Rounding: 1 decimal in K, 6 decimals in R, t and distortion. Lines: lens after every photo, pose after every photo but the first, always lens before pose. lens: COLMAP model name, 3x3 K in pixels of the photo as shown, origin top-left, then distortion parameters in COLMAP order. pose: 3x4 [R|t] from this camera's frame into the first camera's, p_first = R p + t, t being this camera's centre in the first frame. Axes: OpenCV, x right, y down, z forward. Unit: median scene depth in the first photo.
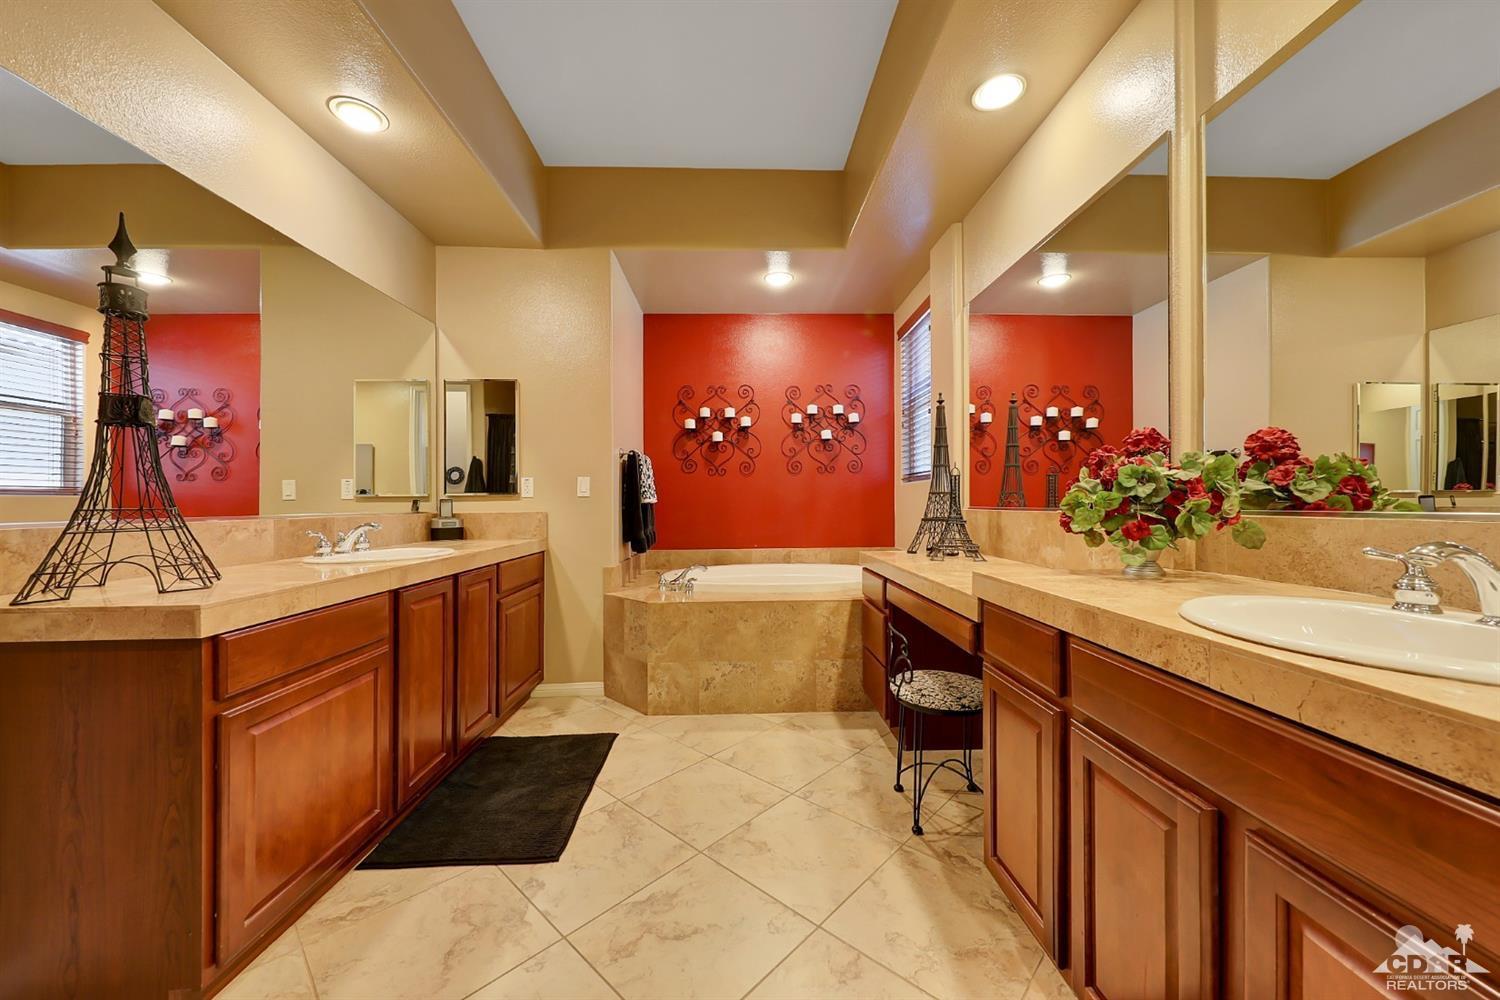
lens RADIAL K [[564.3, 0, 750.9], [0, 564.3, 511.4], [0, 0, 1]] dist [0.003232, -0.000344]
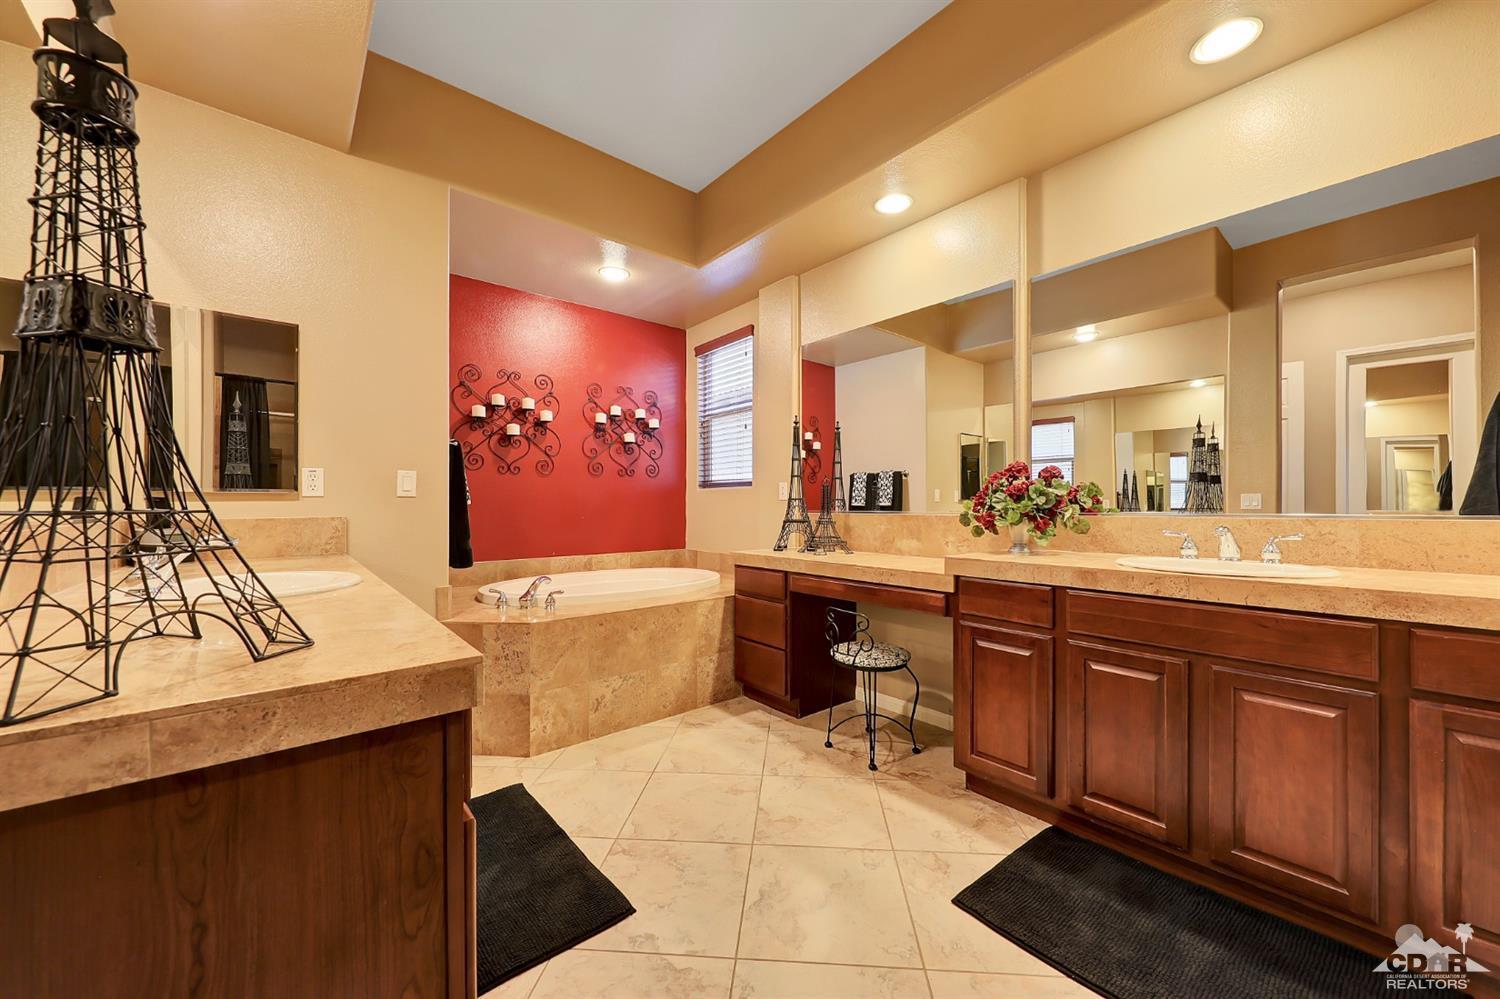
lens RADIAL K [[571.7, 0, 773.2], [0, 571.7, 507.9], [0, 0, 1]] dist [0.007733, -0.000398]
pose [[0.765544, 0.004602, 0.643368, -0.455018], [0.004139, 0.999918, -0.012078, 0.000347], [-0.643371, 0.011909, 0.765462, 0.102383]]
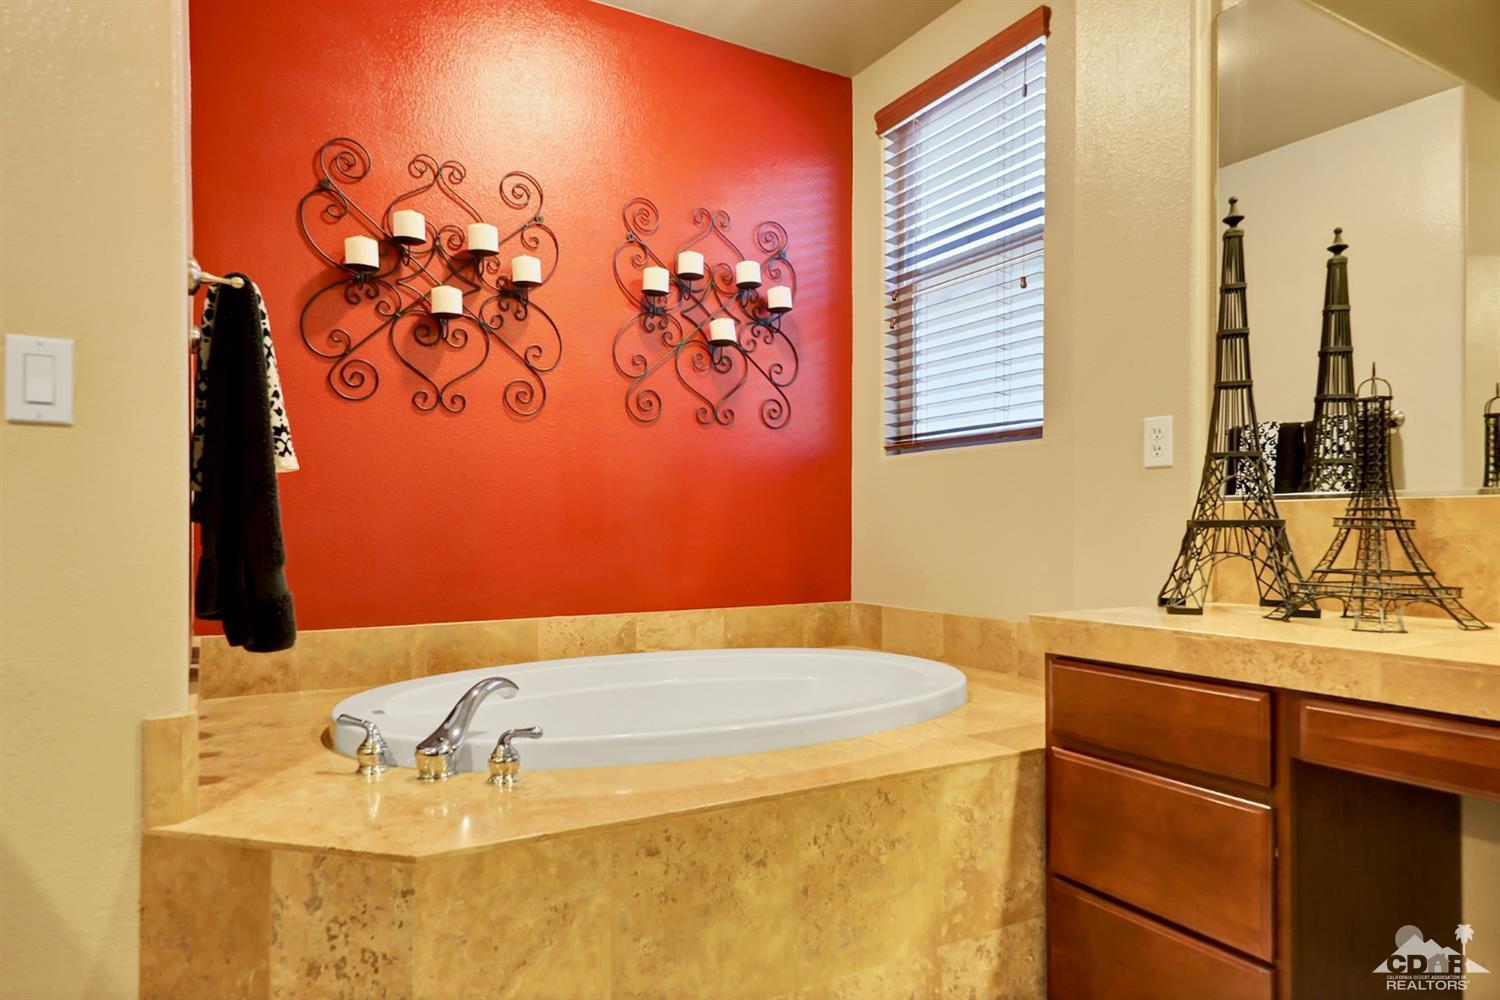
lens RADIAL K [[941.6, 0, 760.7], [0, 941.6, 534.6], [0, 0, 1]] dist [0.007346, 0.000381]
pose [[0.870788, 0.004594, 0.491636, -0.251568], [0.000537, 0.999947, -0.010294, 0.026474], [-0.491658, 0.009228, 0.870740, 0.566675]]
